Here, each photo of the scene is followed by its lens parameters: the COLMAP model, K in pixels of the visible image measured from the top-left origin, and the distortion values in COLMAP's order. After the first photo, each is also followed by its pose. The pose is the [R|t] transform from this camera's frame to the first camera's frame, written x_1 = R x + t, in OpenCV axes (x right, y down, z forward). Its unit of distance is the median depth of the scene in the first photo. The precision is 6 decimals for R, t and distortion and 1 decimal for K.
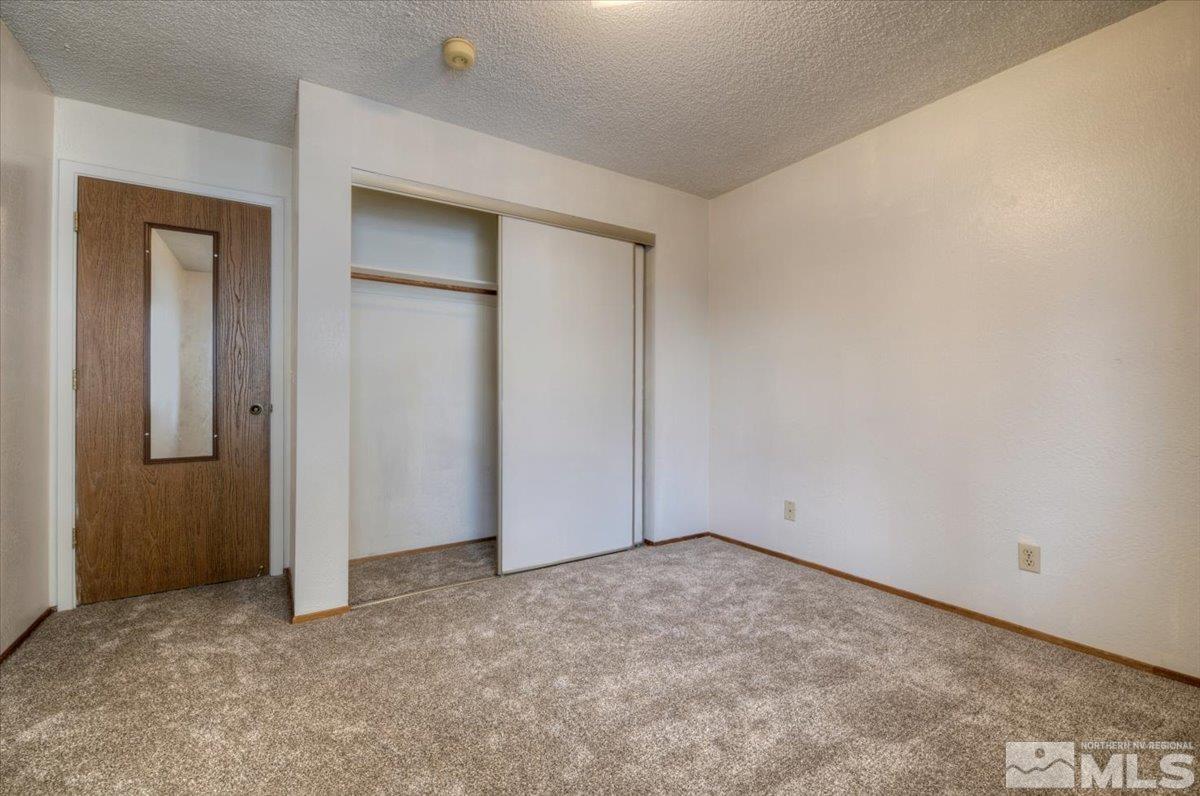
lens RADIAL K [[485.9, 0, 595.4], [0, 485.9, 395.2], [0, 0, 1]] dist [0.000261, 0.000115]
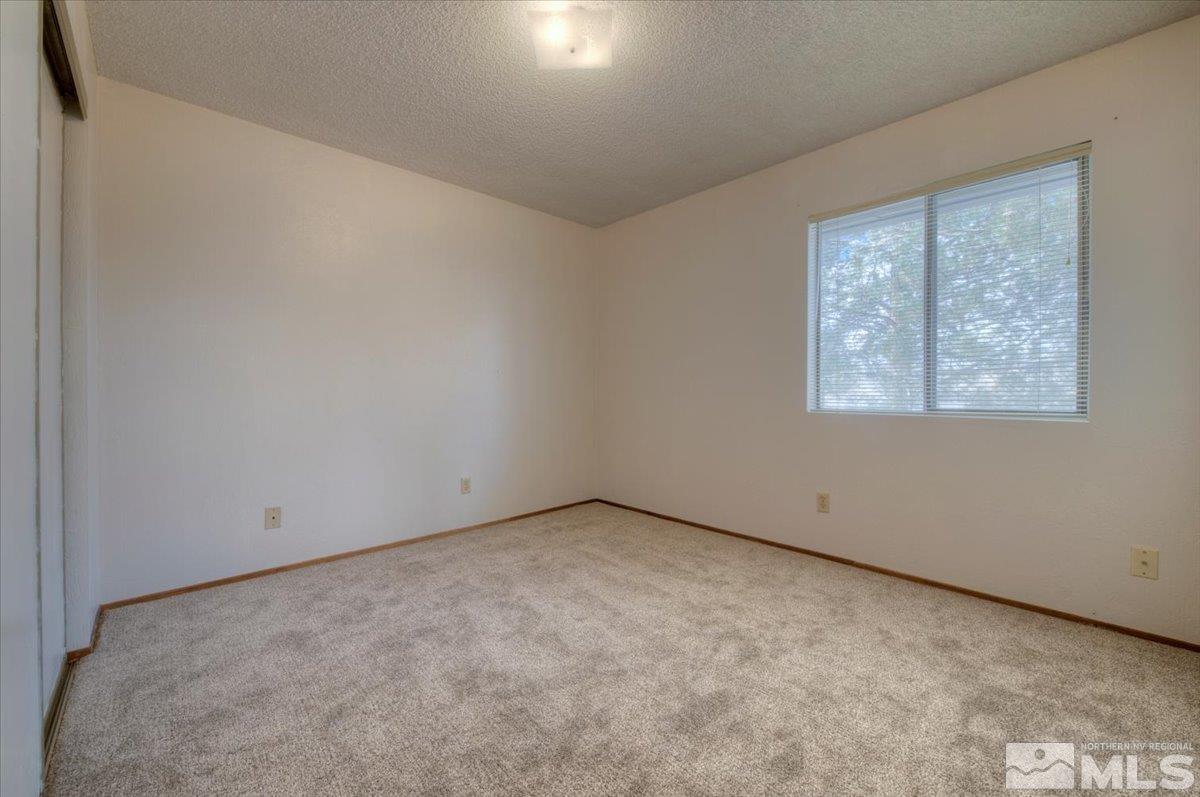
lens RADIAL K [[485.9, 0, 595.4], [0, 485.9, 395.7], [0, 0, 1]] dist [0.000261, 0.000115]
pose [[-0.154416, -0.005323, 0.987992, -0.846176], [-0.001418, 0.999986, 0.005166, 0.011785], [-0.988005, -0.000603, -0.154421, 0.812974]]
